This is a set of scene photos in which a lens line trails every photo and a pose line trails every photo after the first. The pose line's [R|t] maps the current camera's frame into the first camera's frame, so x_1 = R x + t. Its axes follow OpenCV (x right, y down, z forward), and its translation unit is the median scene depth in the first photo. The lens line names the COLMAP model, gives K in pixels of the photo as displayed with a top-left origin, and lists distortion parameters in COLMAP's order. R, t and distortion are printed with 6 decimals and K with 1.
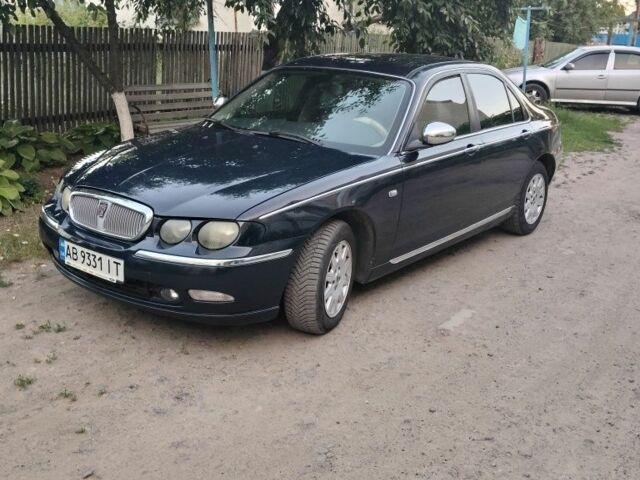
lens RADIAL K [[752.3, 0, 320.0], [0, 752.3, 240.0], [0, 0, 1]] dist [0.059697, -0.034510]
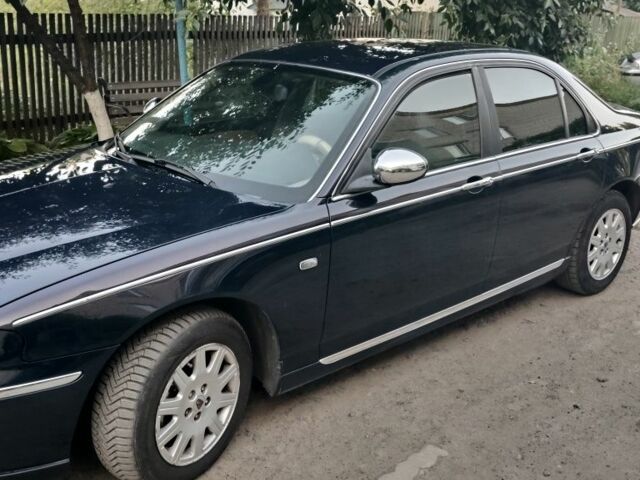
lens RADIAL K [[719.4, 0, 320.0], [0, 719.4, 240.0], [0, 0, 1]] dist [0.043942, -0.028828]
pose [[0.978020, 0.038246, -0.204974, 0.193607], [-0.031941, 0.998912, 0.033982, -0.087088], [0.206051, -0.026688, 0.978177, 0.348608]]
